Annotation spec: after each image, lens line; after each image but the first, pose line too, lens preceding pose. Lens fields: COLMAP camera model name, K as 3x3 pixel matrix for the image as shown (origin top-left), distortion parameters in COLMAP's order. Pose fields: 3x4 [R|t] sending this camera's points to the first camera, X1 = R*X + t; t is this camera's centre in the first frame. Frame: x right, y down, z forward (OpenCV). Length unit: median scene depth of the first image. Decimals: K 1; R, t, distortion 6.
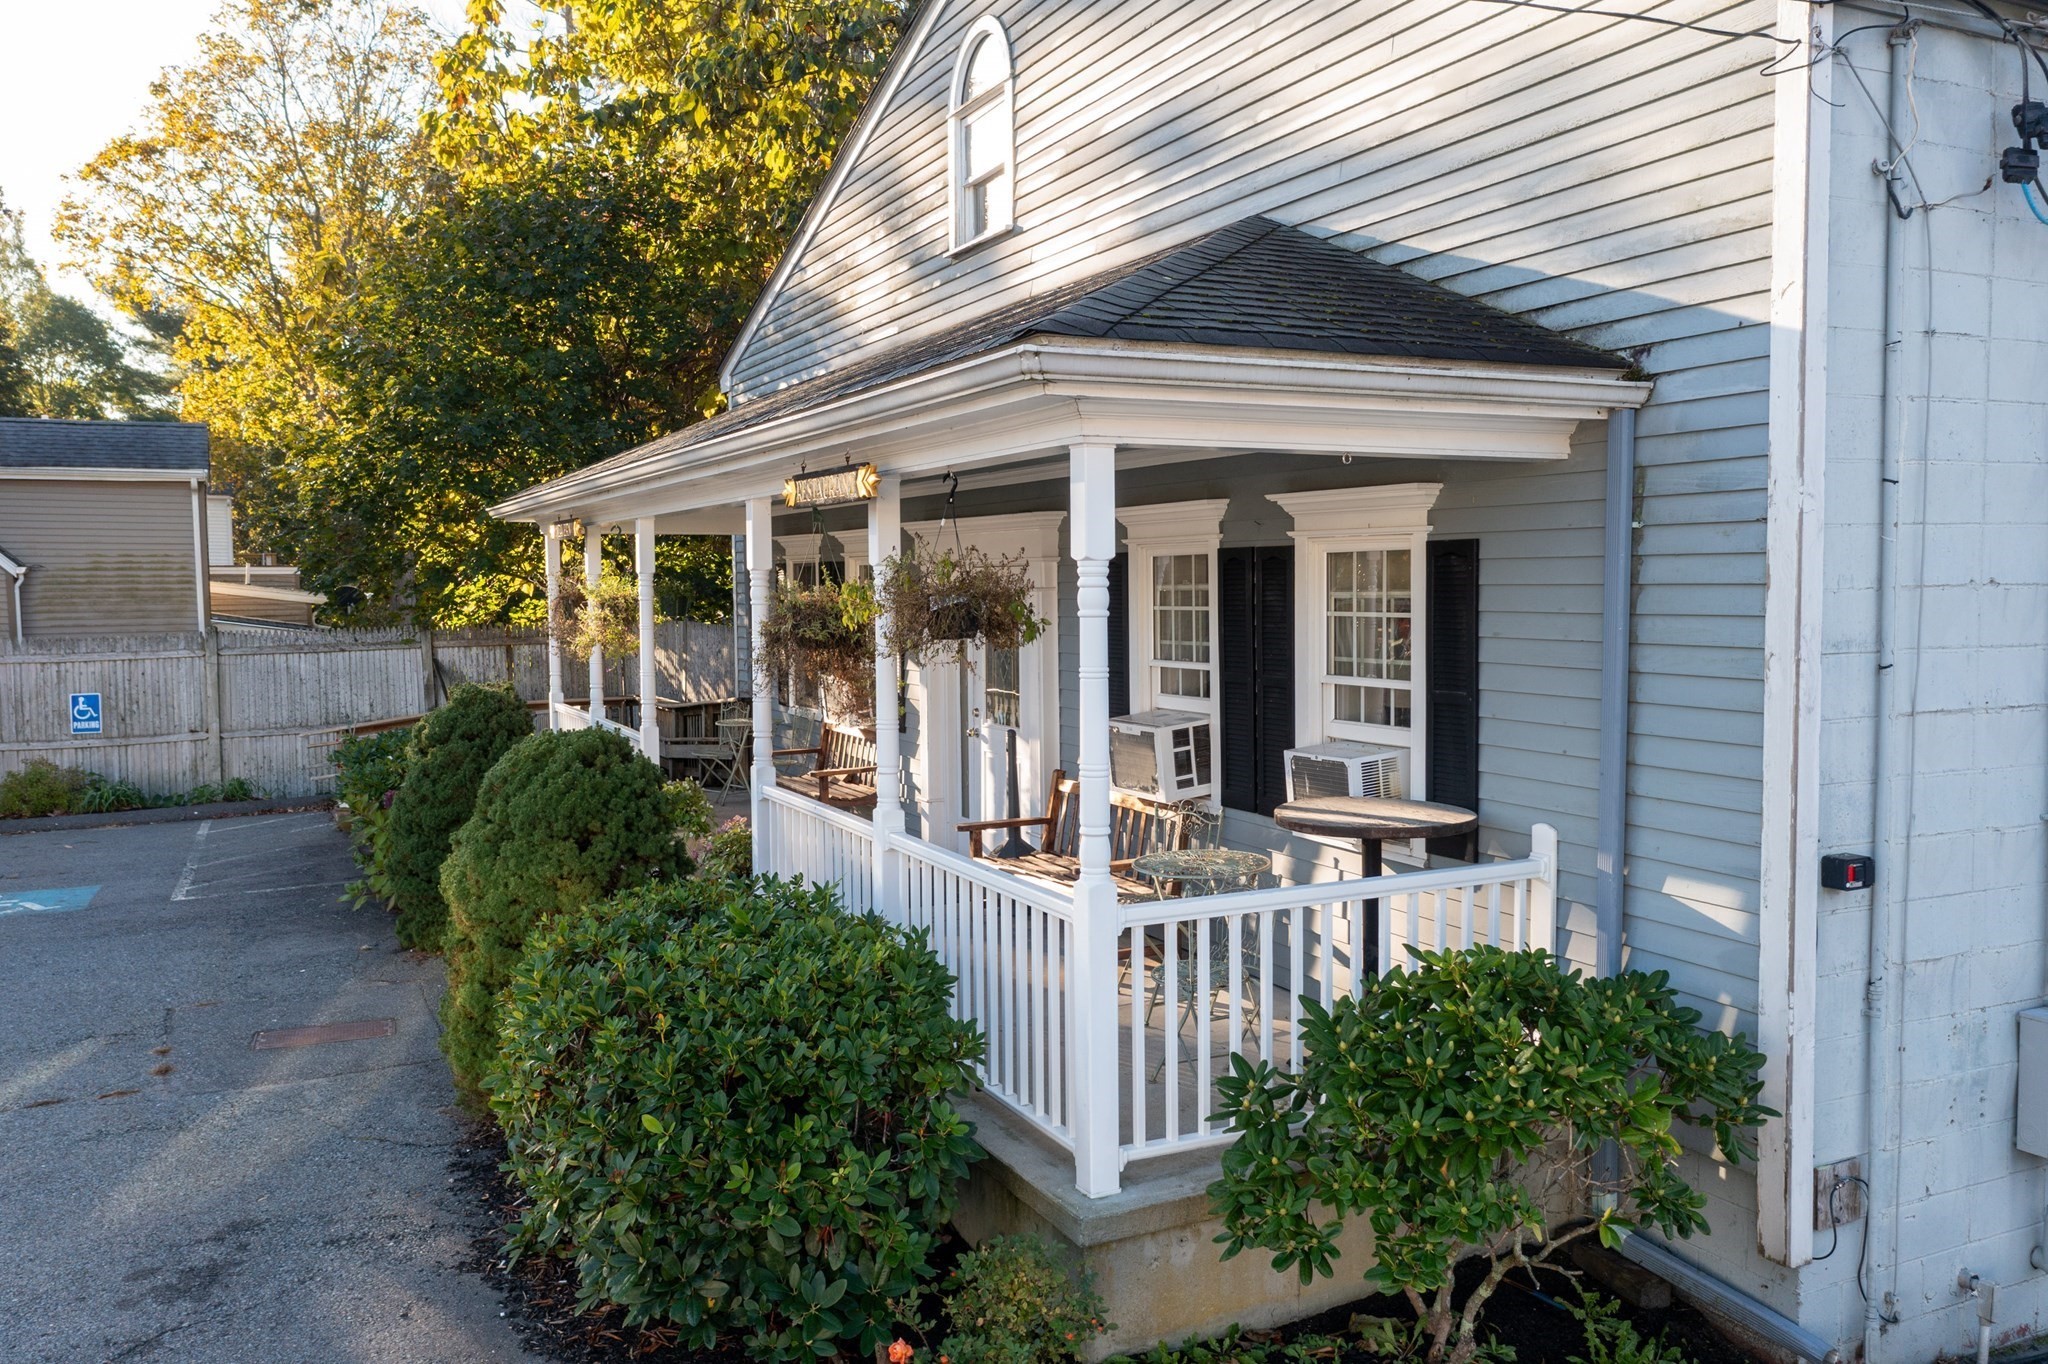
lens RADIAL K [[1609.3, 0, 1024.0], [0, 1609.3, 682.0], [0, 0, 1]] dist [-0.002097, -0.000604]
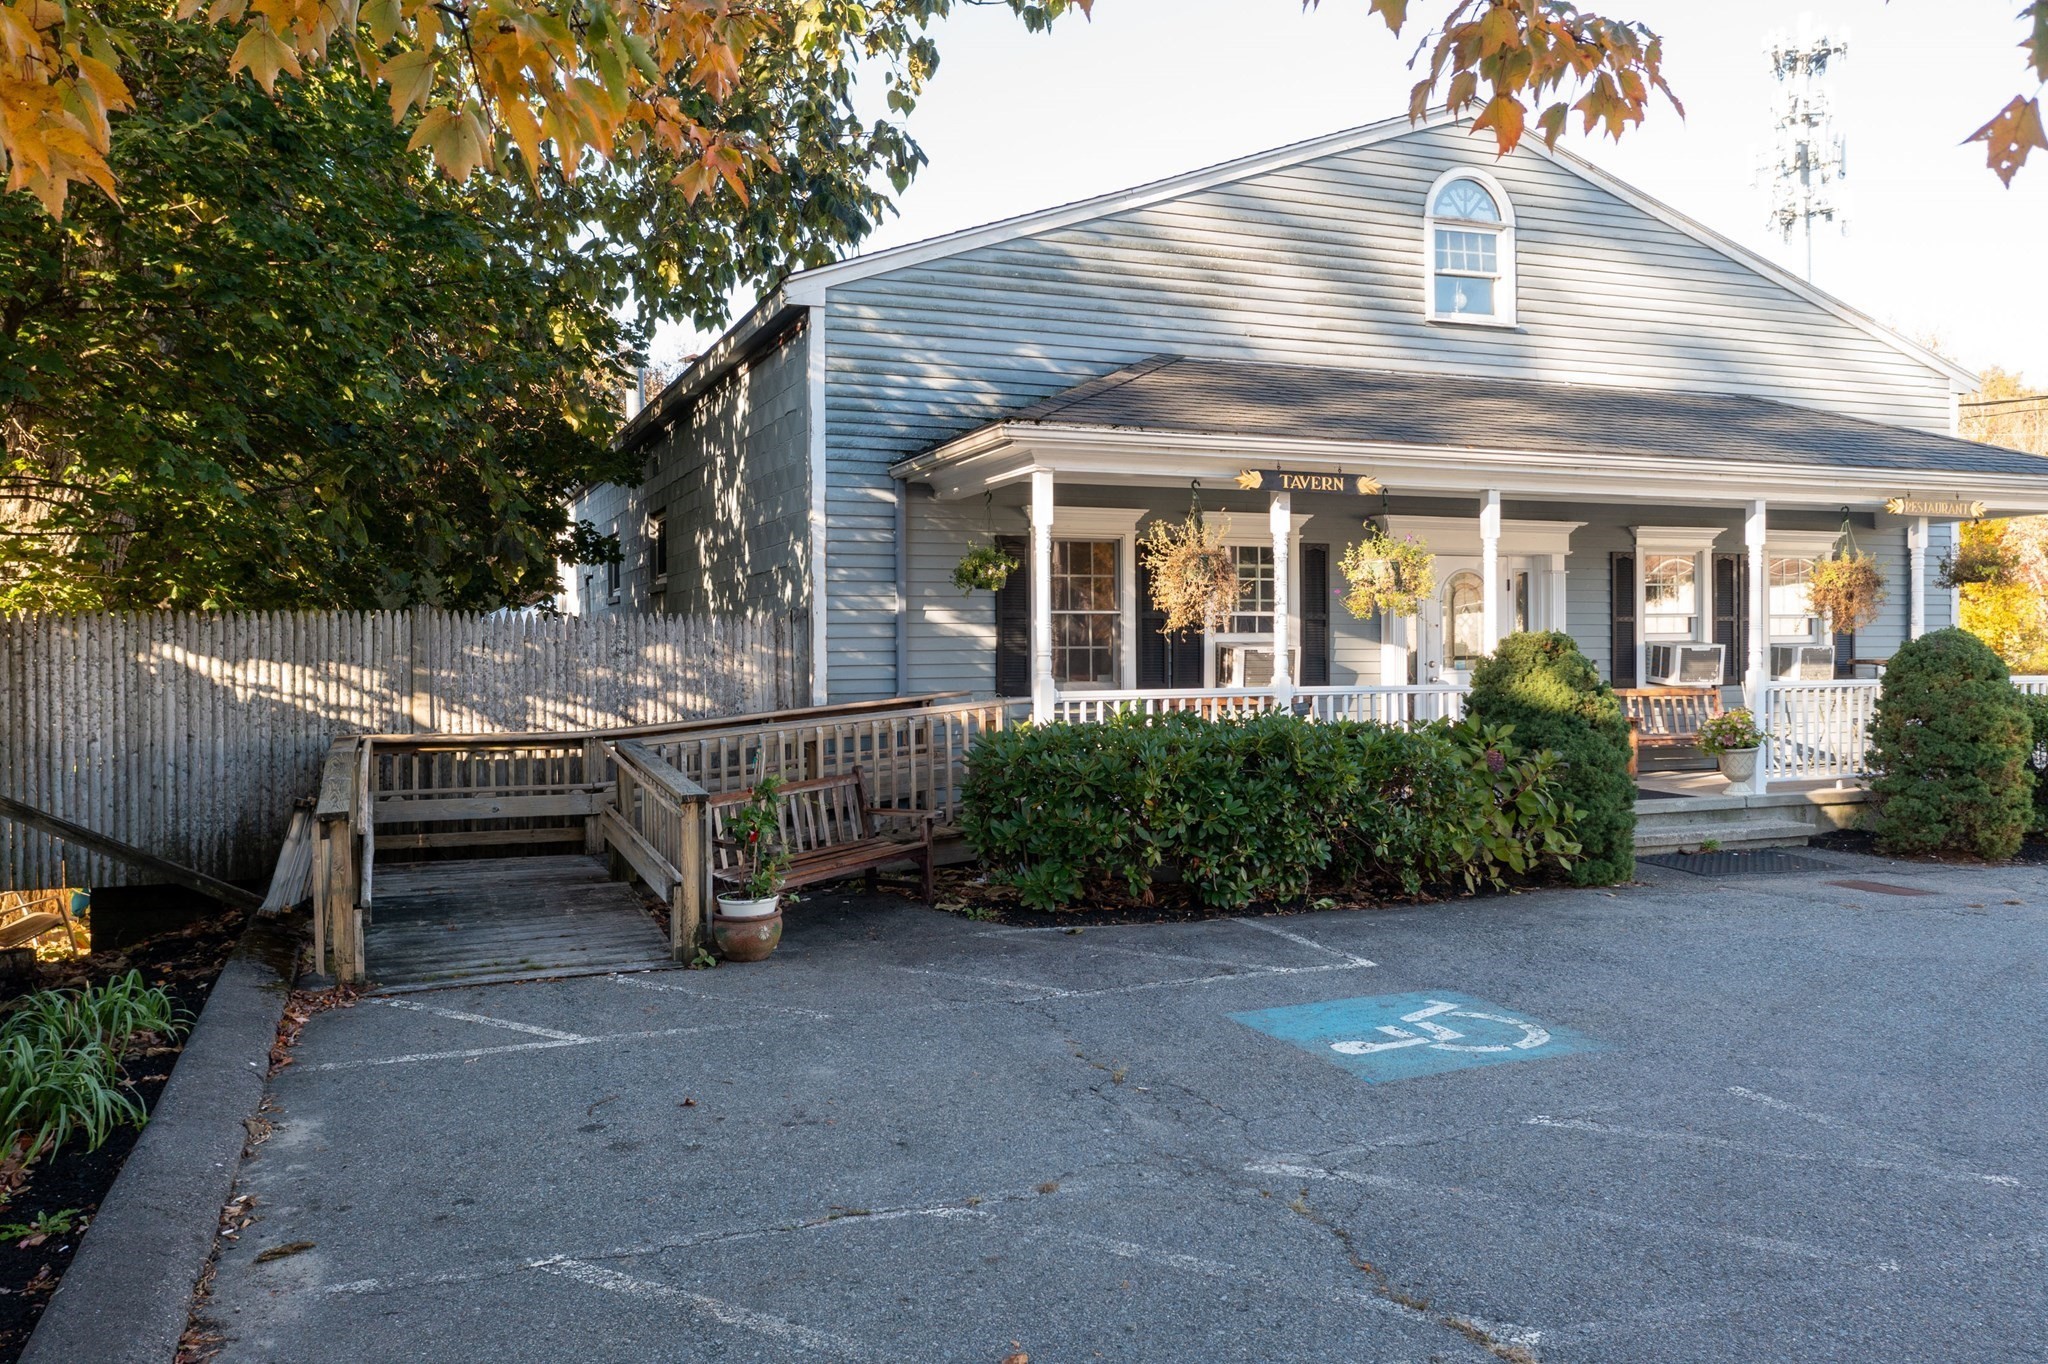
lens RADIAL K [[1611.1, 0, 1024.0], [0, 1611.1, 682.0], [0, 0, 1]] dist [-0.018730, 0.073820]
pose [[0.057879, -0.001880, 0.998322, -2.331361], [0.071846, 0.997413, -0.002287, 0.022138], [-0.995735, 0.071858, 0.057864, 2.134972]]
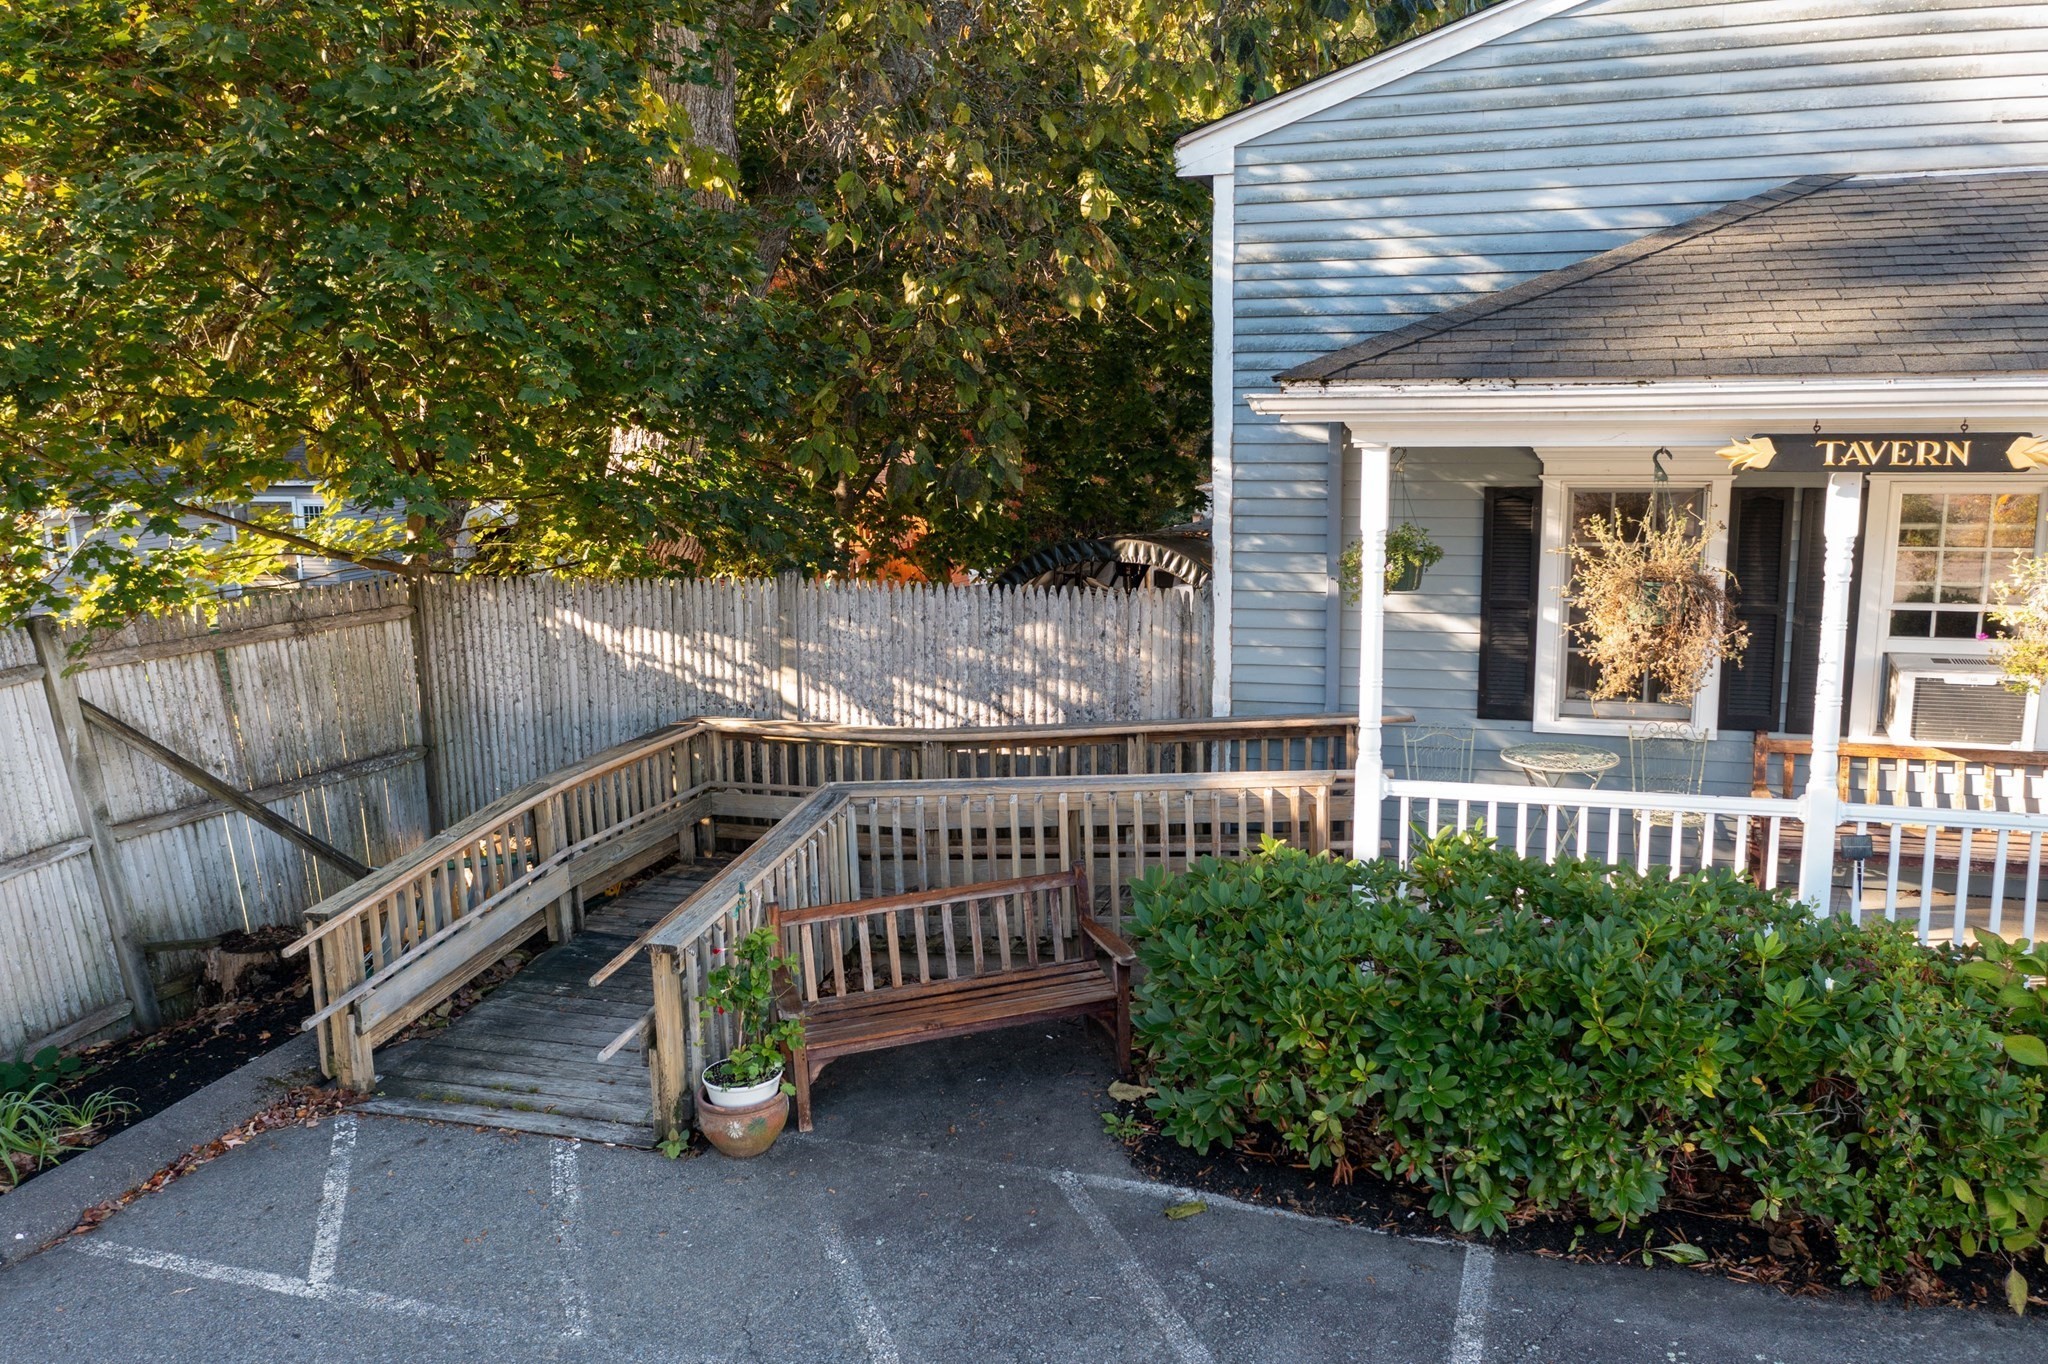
lens RADIAL K [[1611.1, 0, 1024.0], [0, 1611.1, 682.0], [0, 0, 1]] dist [-0.018730, 0.073820]
pose [[0.683030, -0.123168, 0.719930, -1.608198], [0.052915, 0.991433, 0.119415, -0.184885], [-0.728471, -0.043469, 0.683696, 1.619990]]
